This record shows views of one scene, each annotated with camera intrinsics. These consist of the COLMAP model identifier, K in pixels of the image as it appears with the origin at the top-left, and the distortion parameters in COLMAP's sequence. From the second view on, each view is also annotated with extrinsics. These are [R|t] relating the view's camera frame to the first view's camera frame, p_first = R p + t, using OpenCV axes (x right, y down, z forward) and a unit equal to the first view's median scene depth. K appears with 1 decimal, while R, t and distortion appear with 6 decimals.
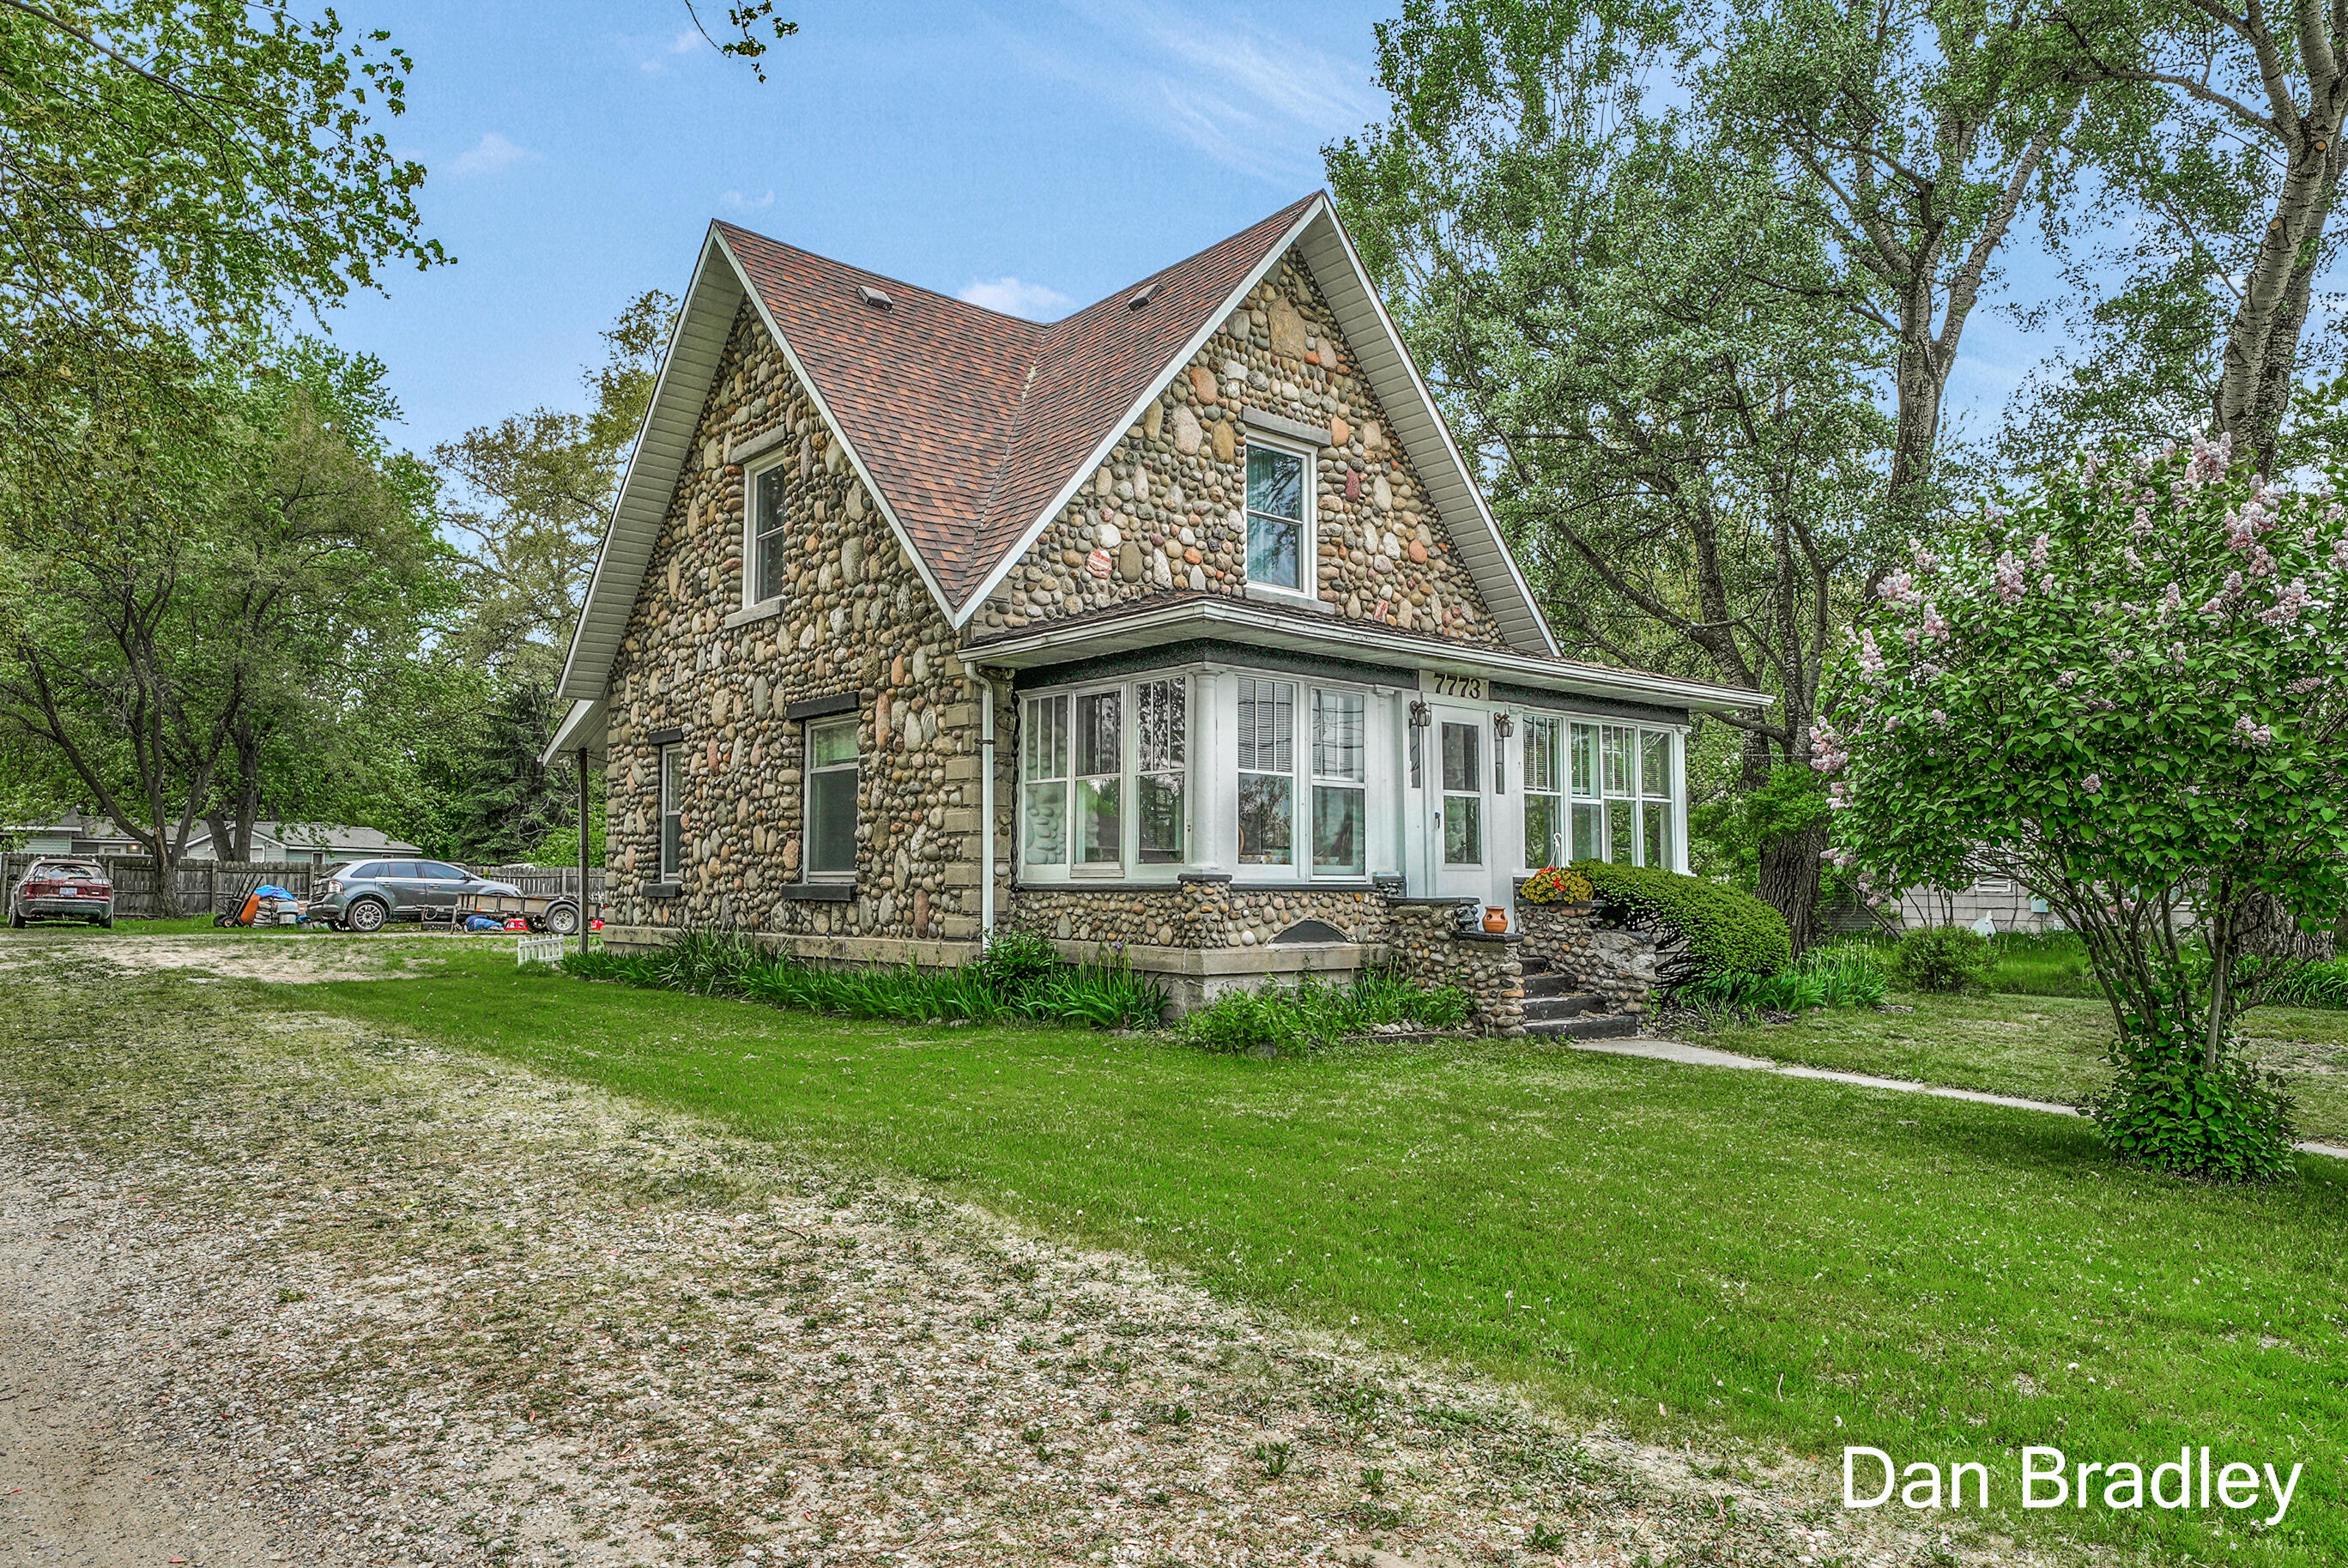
lens RADIAL K [[1515.6, 0, 1169.9], [0, 1515.6, 799.6], [0, 0, 1]] dist [0.000842, -0.000037]
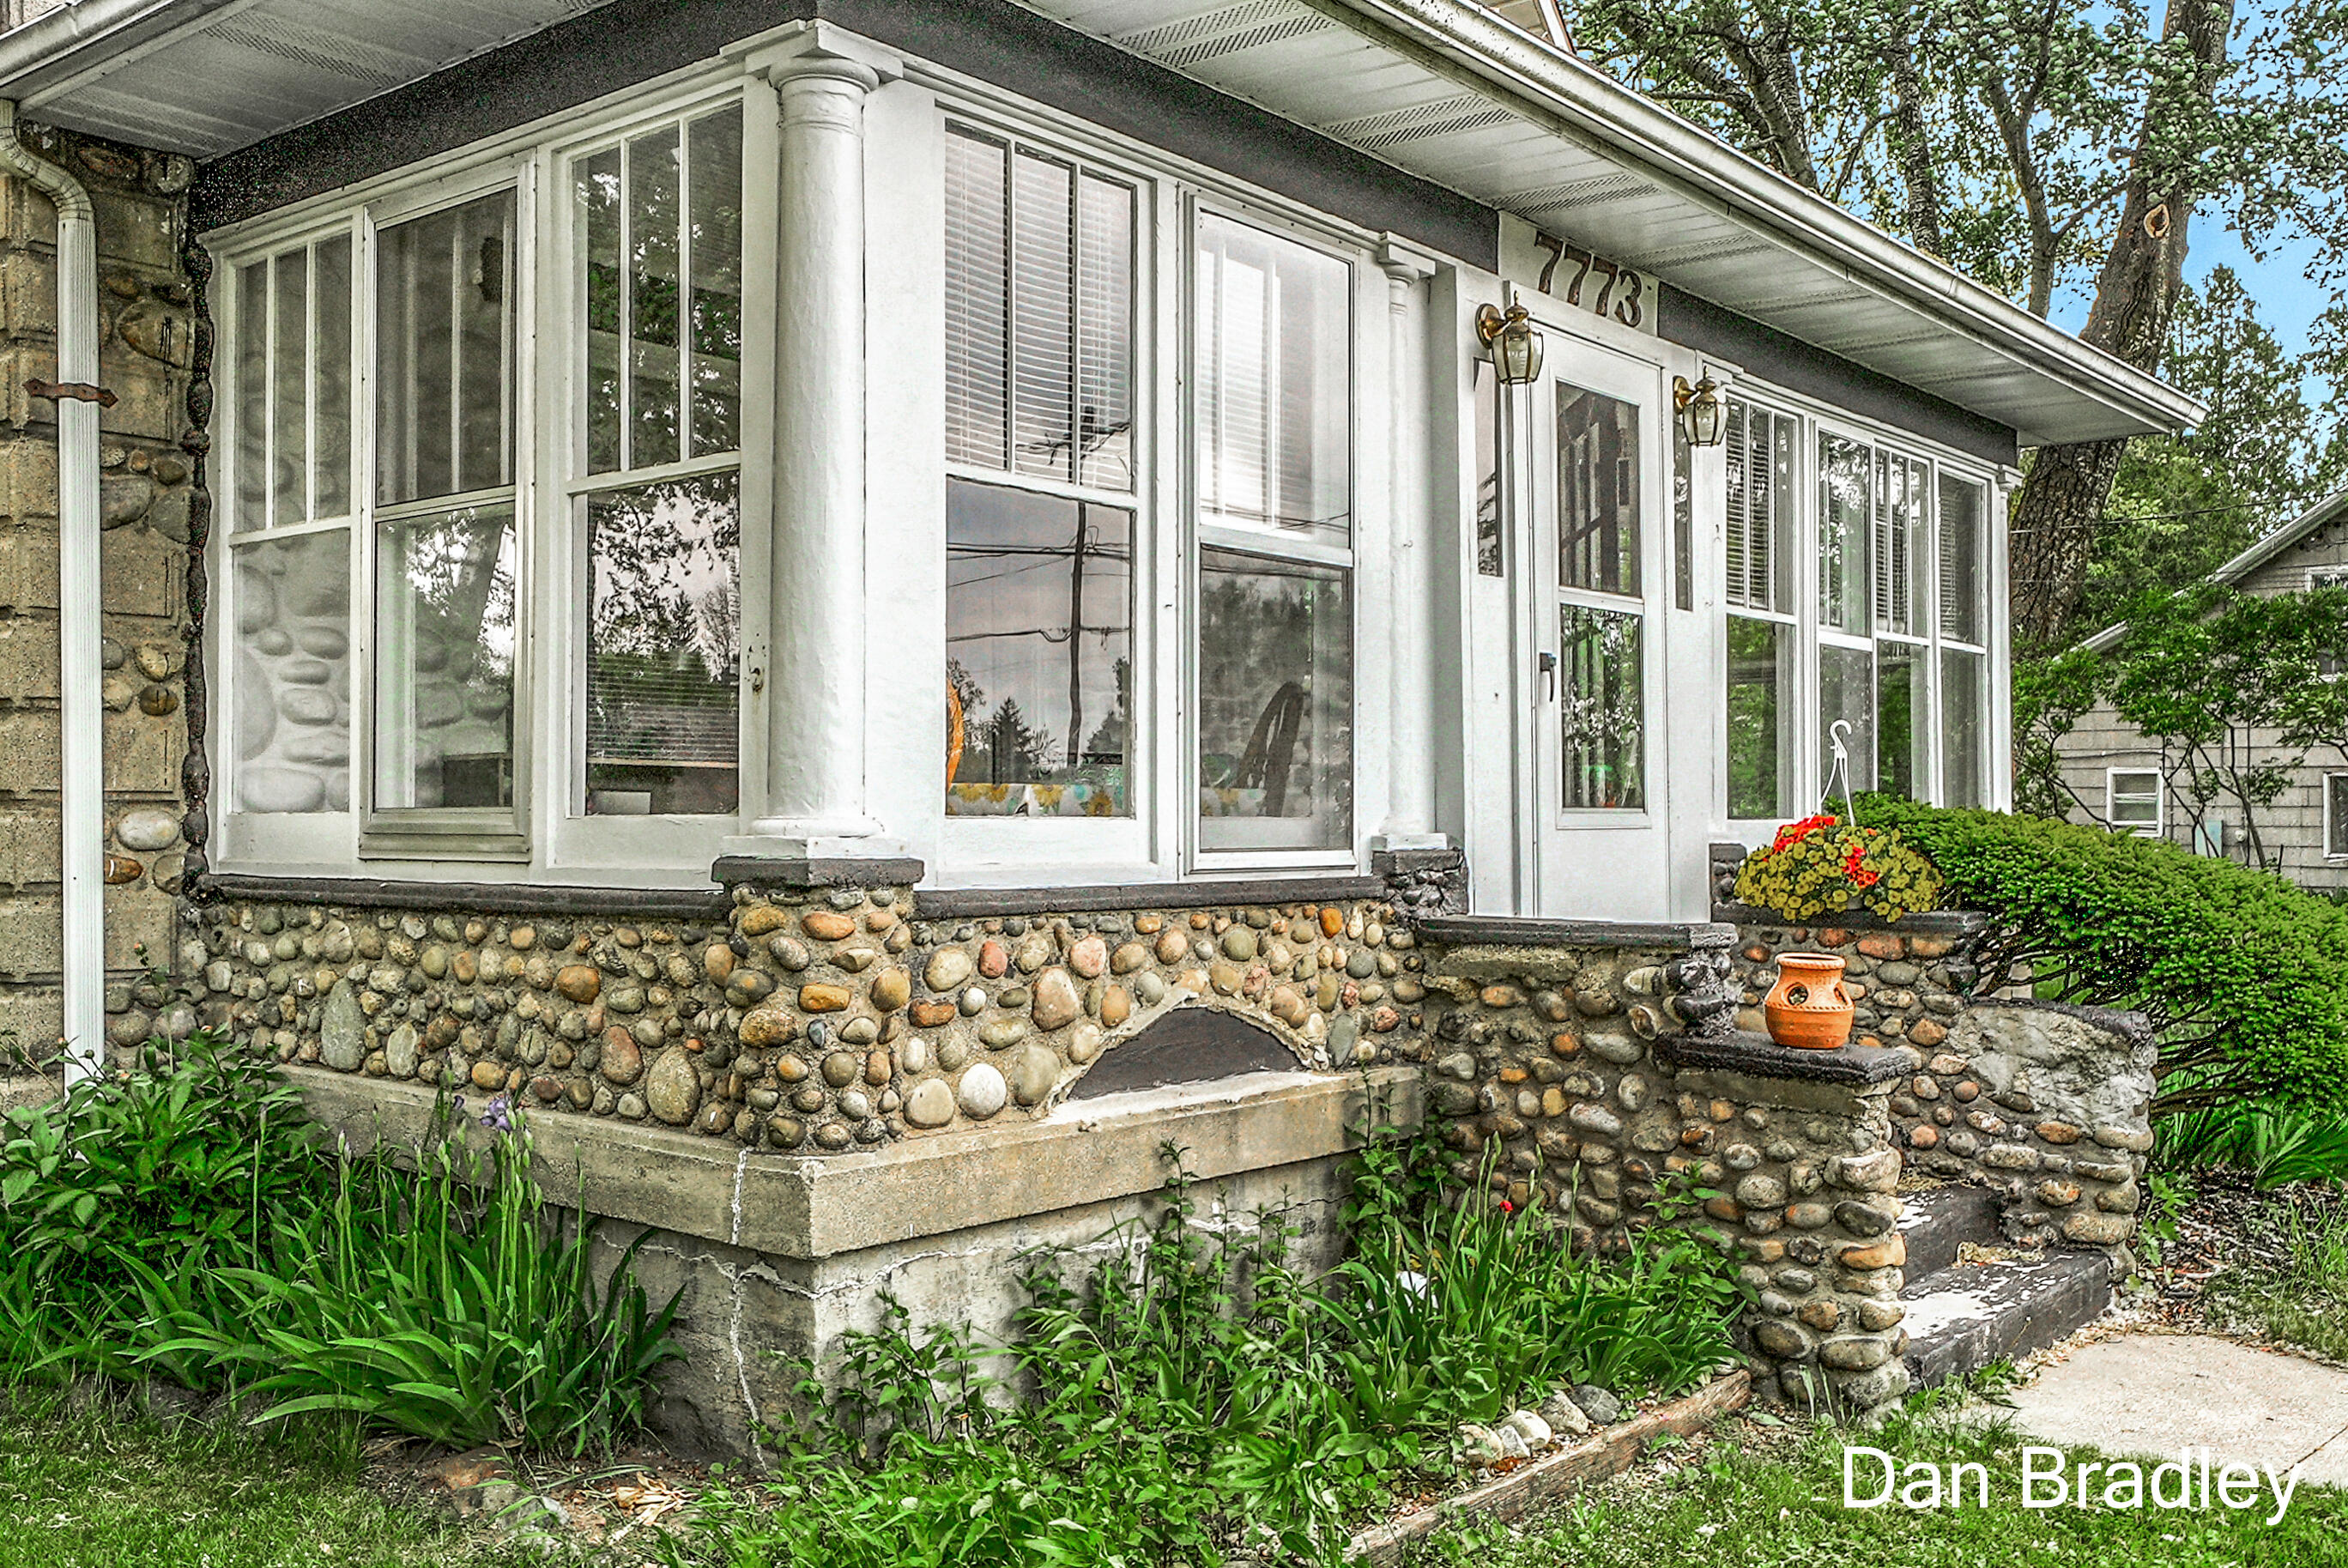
lens RADIAL K [[2126.9, 0, 1159.6], [0, 2126.9, 803.1], [0, 0, 1]] dist [-0.005473, -0.004032]
pose [[0.987074, -0.000170, 0.160268, 0.019983], [-0.007827, 0.998755, 0.049263, 0.019135], [-0.160077, -0.049881, 0.985843, 0.564753]]
